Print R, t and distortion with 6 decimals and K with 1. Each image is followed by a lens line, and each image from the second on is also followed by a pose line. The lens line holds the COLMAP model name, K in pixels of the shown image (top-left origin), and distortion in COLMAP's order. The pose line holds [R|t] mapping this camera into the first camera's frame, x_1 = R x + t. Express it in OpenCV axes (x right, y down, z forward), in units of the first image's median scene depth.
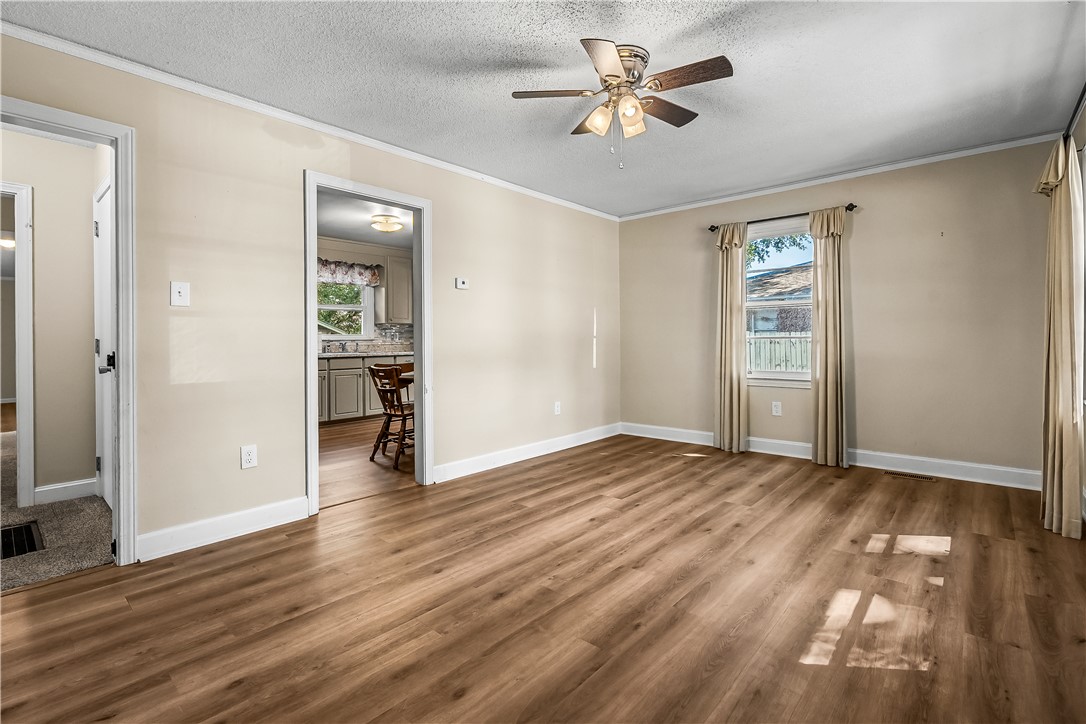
lens RADIAL K [[496.0, 0, 550.5], [0, 496.0, 354.4], [0, 0, 1]] dist [-0.012391, 0.000315]
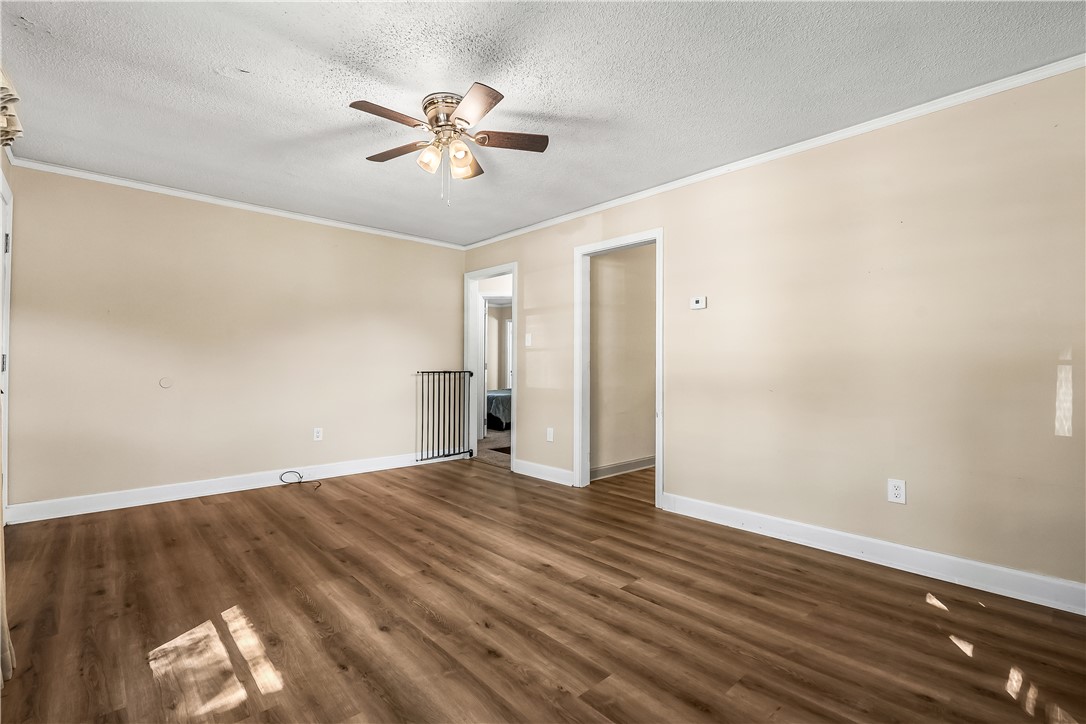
lens RADIAL K [[496.0, 0, 550.5], [0, 496.0, 354.4], [0, 0, 1]] dist [-0.012391, 0.000315]
pose [[-0.100215, -0.015923, -0.994838, 1.050382], [-0.035114, 0.999306, -0.012457, -0.040288], [0.994346, 0.033685, -0.100704, 1.160915]]
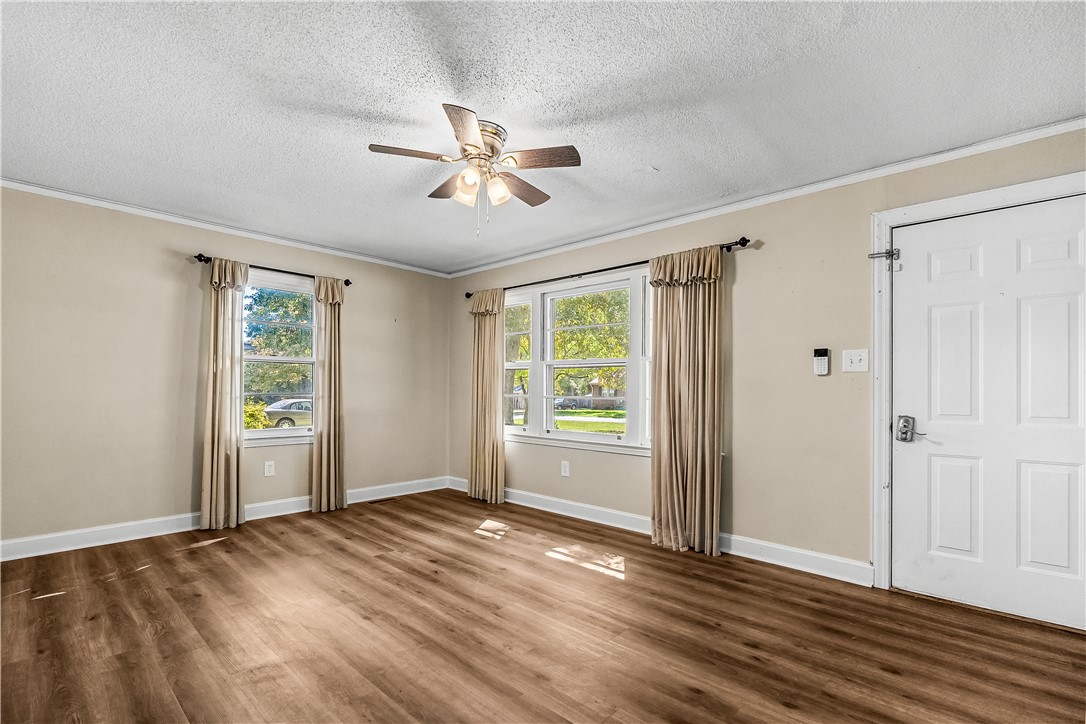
lens RADIAL K [[496.0, 0, 544.0], [0, 496.0, 397.6], [0, 0, 1]] dist [-0.001201, -0.000099]
pose [[0.036711, -0.004817, 0.999314, -0.777770], [0.021525, 0.999760, 0.004029, -0.031844], [-0.999094, 0.021362, 0.036806, 0.715397]]
